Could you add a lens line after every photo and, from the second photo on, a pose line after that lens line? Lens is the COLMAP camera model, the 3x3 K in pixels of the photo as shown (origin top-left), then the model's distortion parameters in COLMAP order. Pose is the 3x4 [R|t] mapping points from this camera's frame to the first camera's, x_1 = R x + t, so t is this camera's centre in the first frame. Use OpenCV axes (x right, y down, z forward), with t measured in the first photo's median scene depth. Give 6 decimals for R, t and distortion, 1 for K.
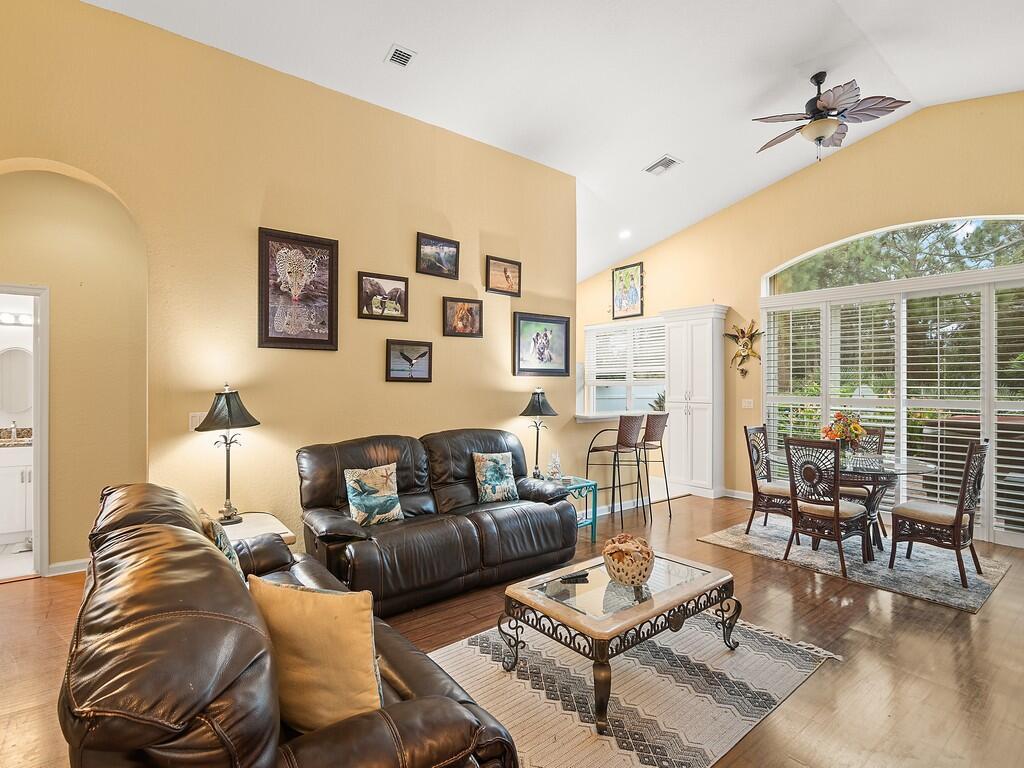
lens RADIAL K [[533.2, 0, 513.5], [0, 533.2, 380.9], [0, 0, 1]] dist [-0.004201, -0.001605]
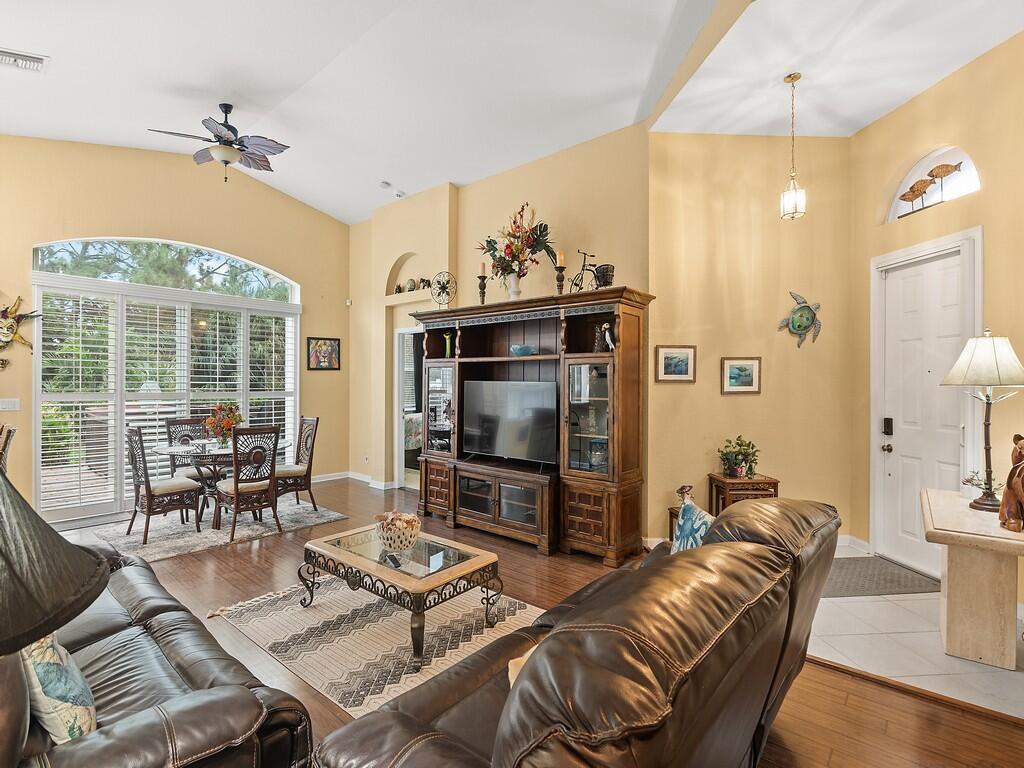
lens RADIAL K [[521.4, 0, 508.5], [0, 521.4, 392.7], [0, 0, 1]] dist [-0.002608, -0.001051]
pose [[-0.141181, -0.019855, 0.989785, -0.602386], [-0.017481, 0.999693, 0.017561, 0.001179], [-0.989830, -0.014823, -0.141484, 0.549649]]
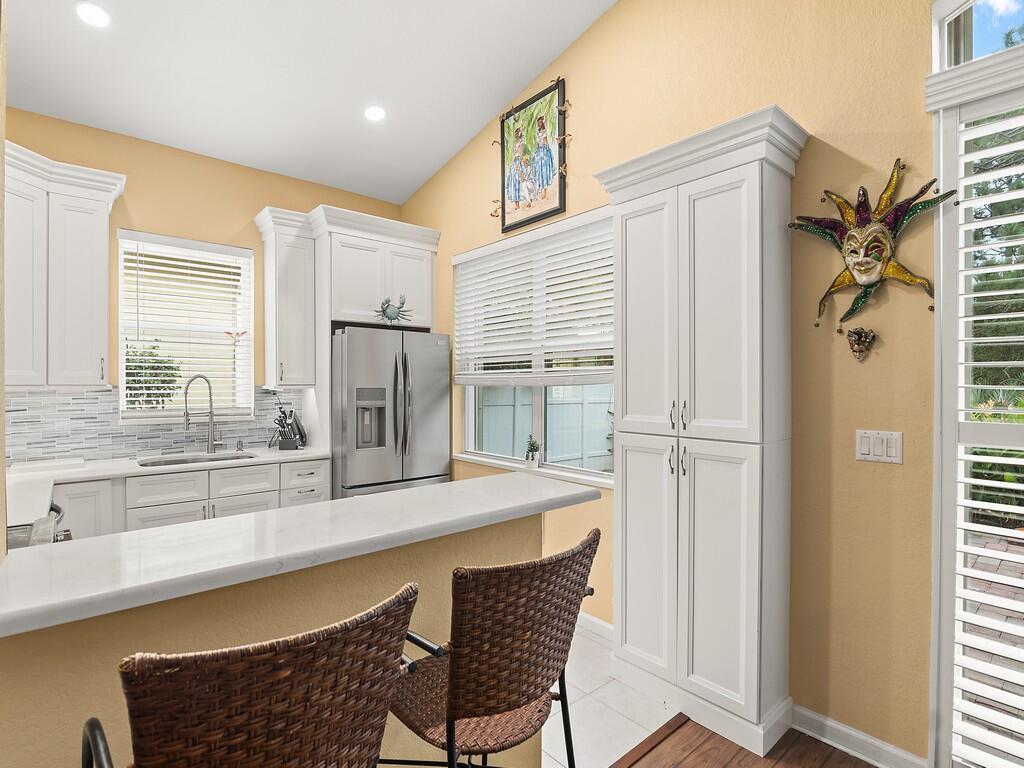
lens RADIAL K [[509.8, 0, 506.6], [0, 509.8, 386.9], [0, 0, 1]] dist [-0.016895, -0.000868]
pose [[0.999932, -0.001335, 0.011556, 0.325552], [0.001177, 0.999907, 0.013598, 0.008539], [-0.011573, -0.013583, 0.999841, 1.029806]]
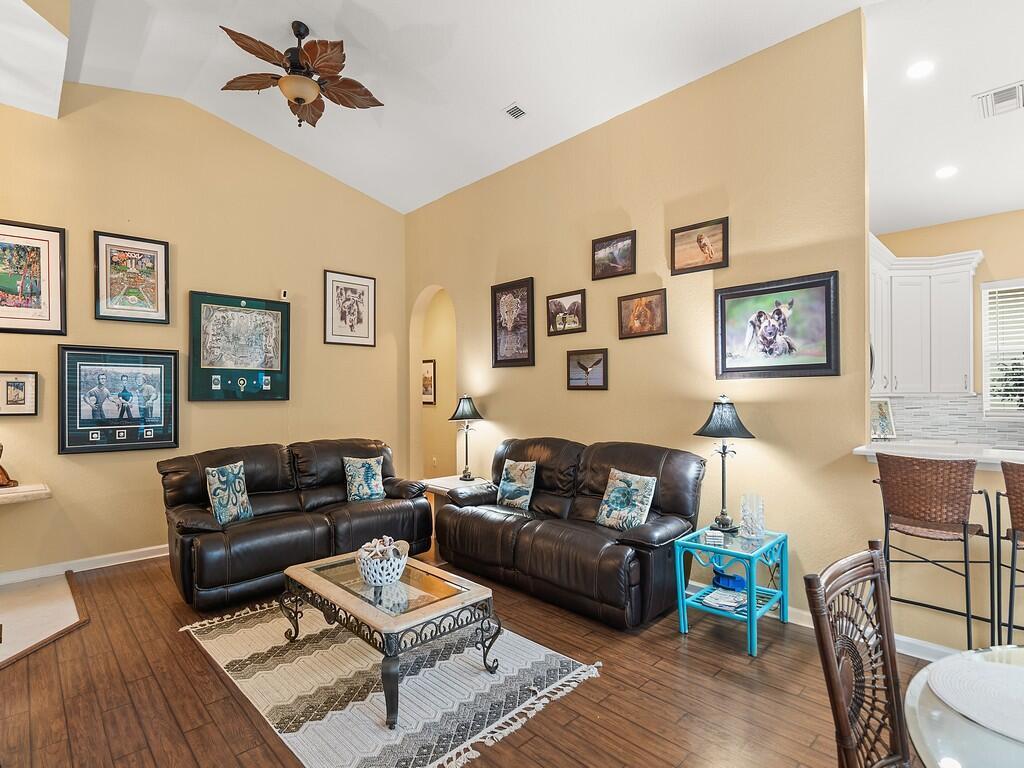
lens RADIAL K [[521.4, 0, 508.5], [0, 521.4, 392.7], [0, 0, 1]] dist [-0.002608, -0.001051]
pose [[0.074427, -0.007204, -0.997200, 0.745315], [0.010867, 0.999920, -0.006412, 0.011348], [0.997167, -0.010359, 0.074499, 0.728392]]
